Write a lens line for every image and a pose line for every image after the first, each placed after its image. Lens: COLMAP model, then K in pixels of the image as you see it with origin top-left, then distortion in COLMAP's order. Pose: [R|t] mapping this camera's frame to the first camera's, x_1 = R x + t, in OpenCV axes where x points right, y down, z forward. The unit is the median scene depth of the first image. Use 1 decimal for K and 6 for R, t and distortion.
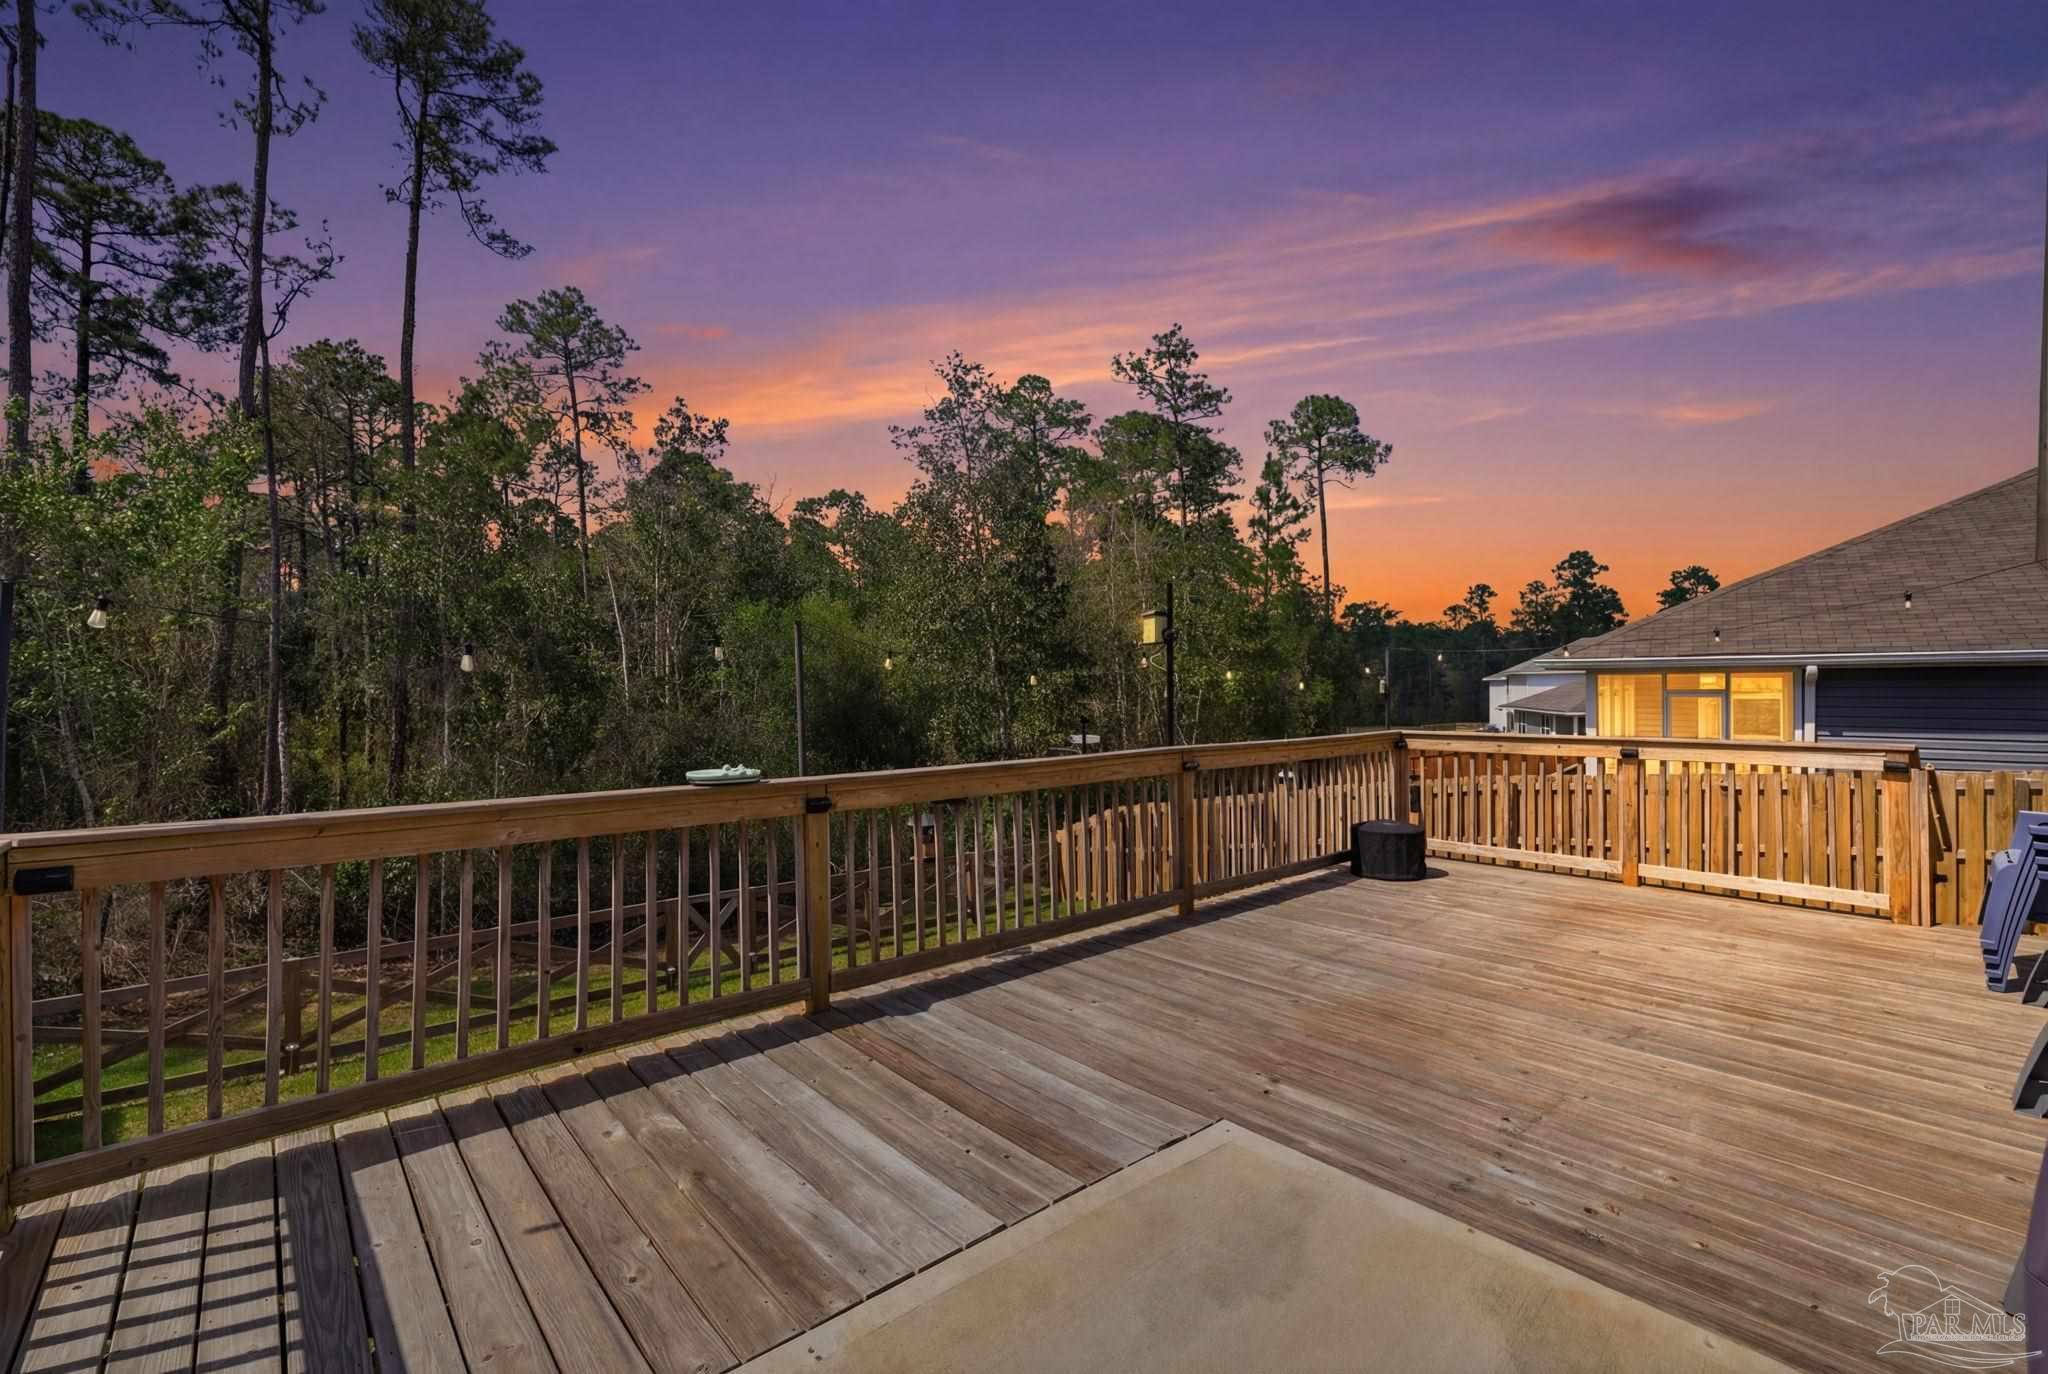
lens RADIAL K [[877.5, 0, 1009.8], [0, 877.5, 678.4], [0, 0, 1]] dist [-0.003381, 0.000703]
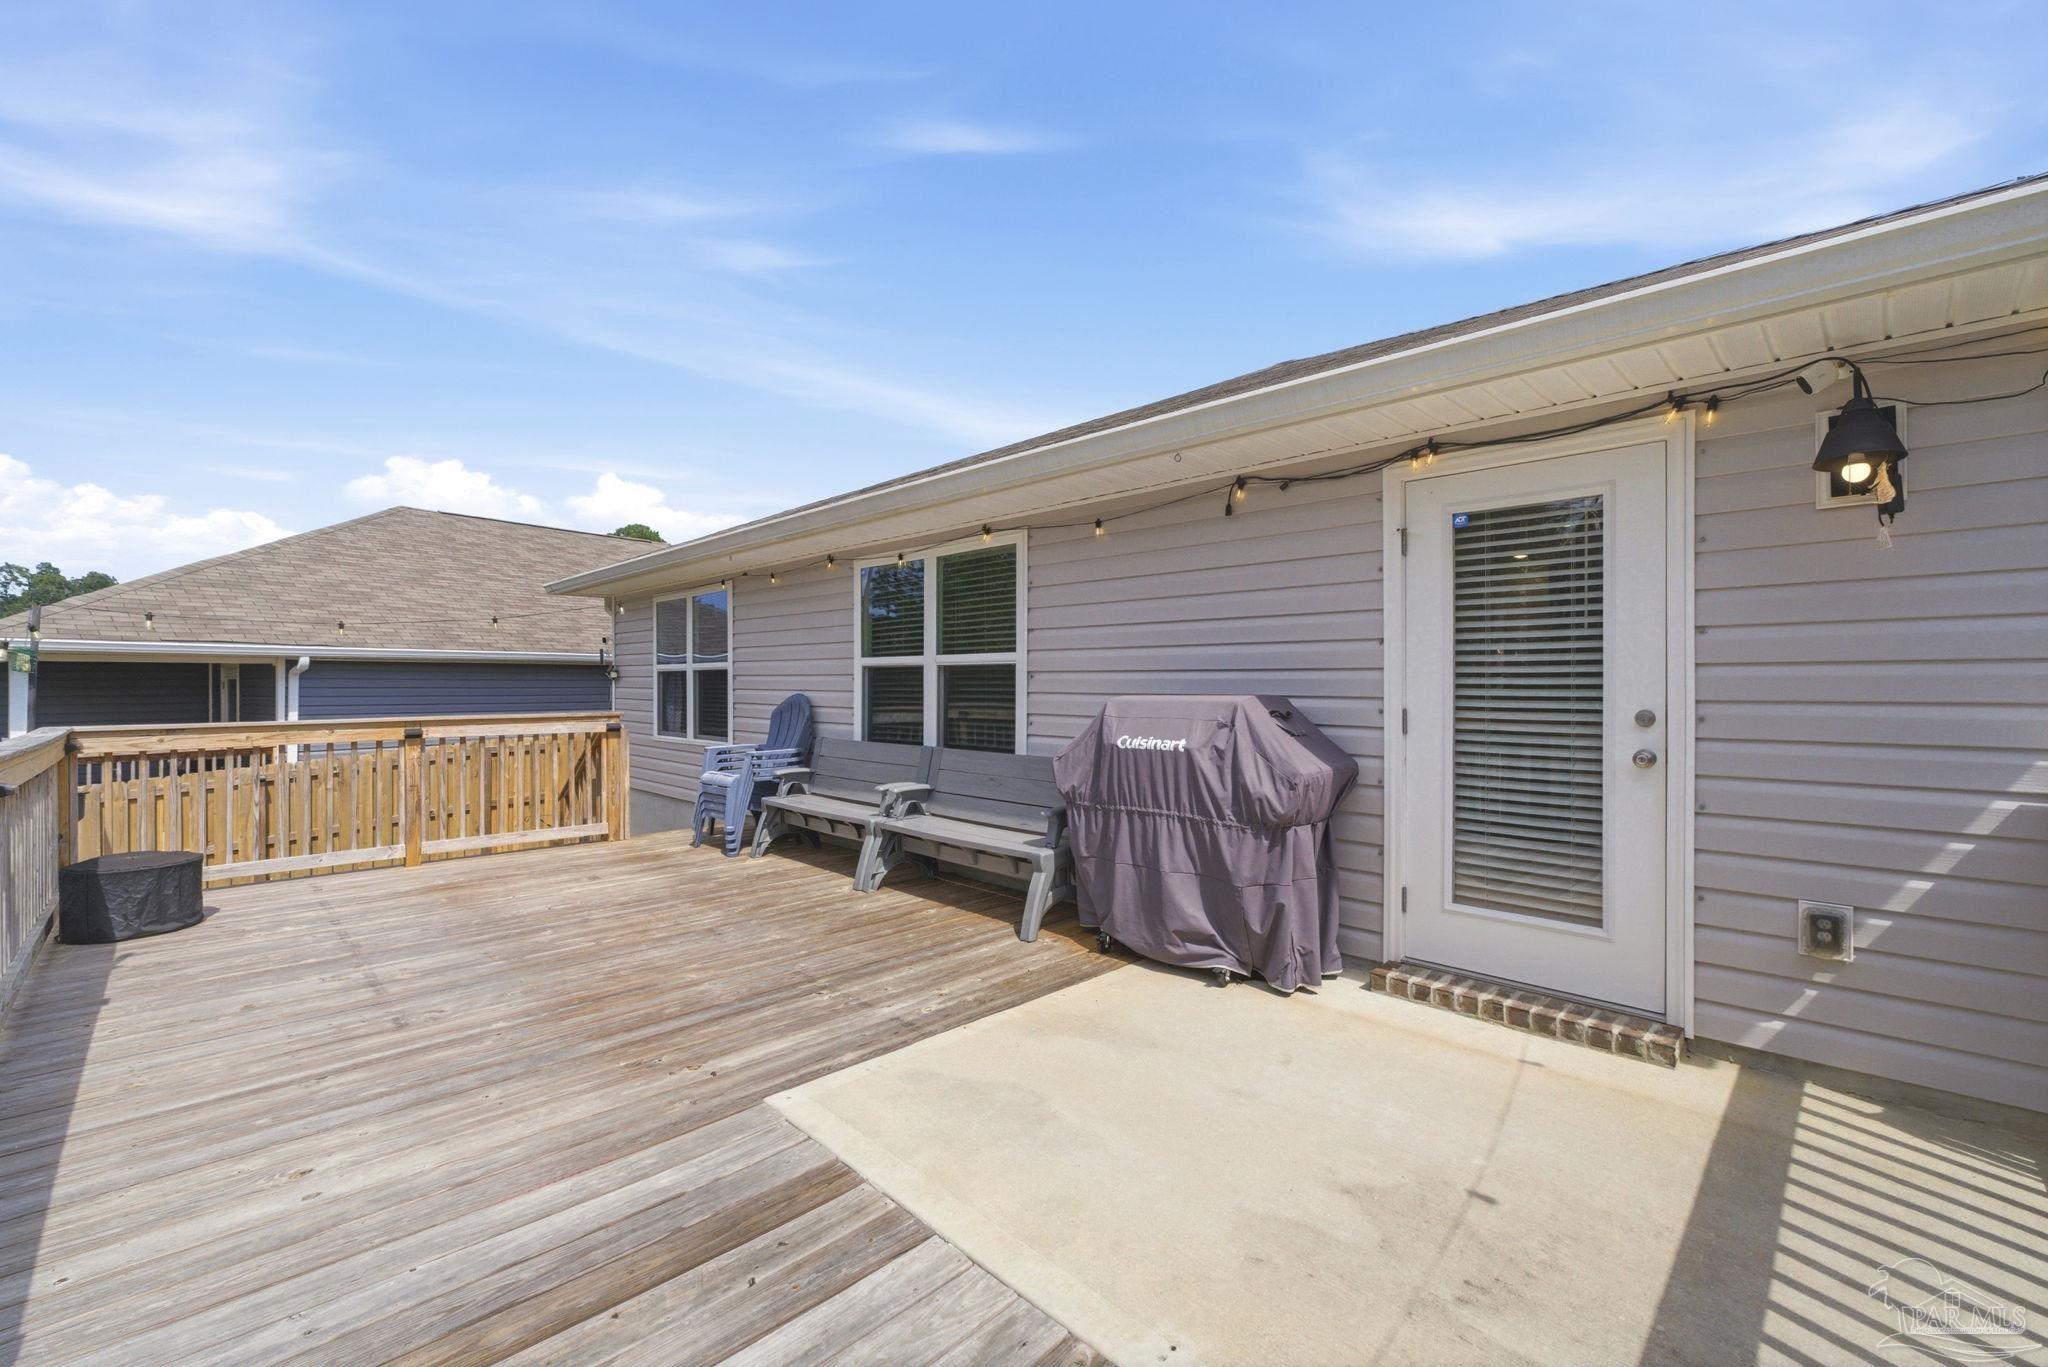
lens RADIAL K [[877.5, 0, 1033.3], [0, 877.5, 678.7], [0, 0, 1]] dist [-0.003381, 0.000703]
pose [[-0.058062, 0.004355, 0.998303, -0.332622], [-0.002151, 0.999988, -0.004488, 0.024736], [-0.998311, -0.002408, -0.058052, 0.354453]]
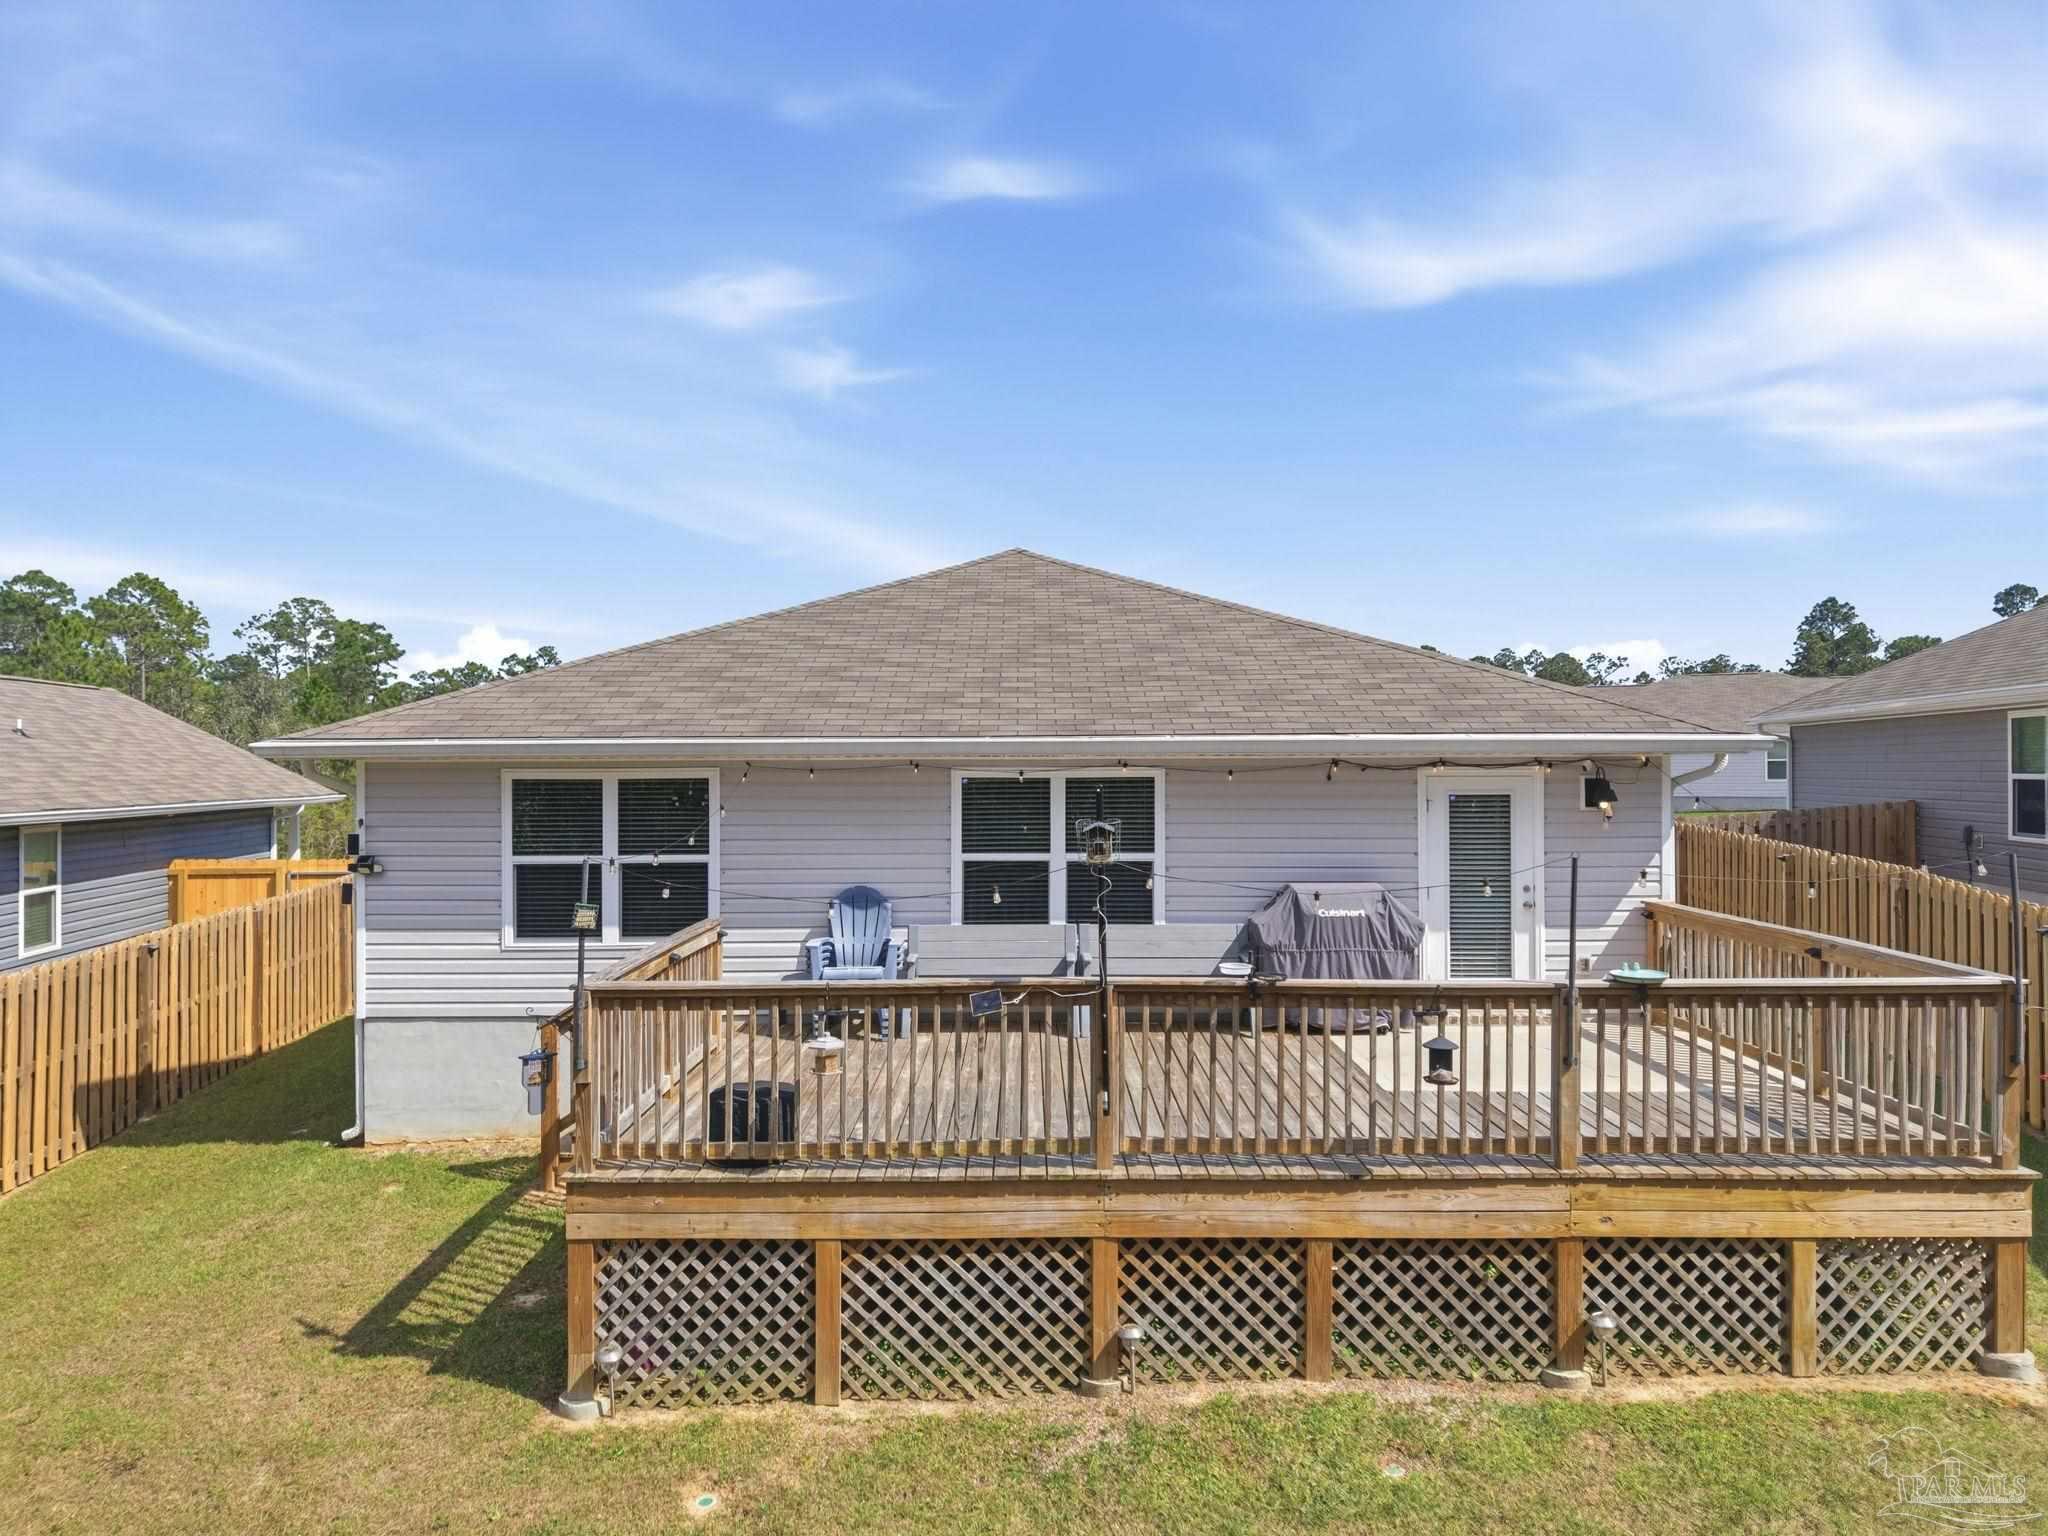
lens RADIAL K [[1377.7, 0, 1014.4], [0, 1377.7, 767.9], [0, 0, 1]] dist [0.030028, -0.028682]
pose [[-0.742847, 0.005666, 0.669438, -0.617437], [0.002979, 0.999982, -0.005158, -0.117541], [-0.669455, -0.001837, -0.742850, 1.902390]]
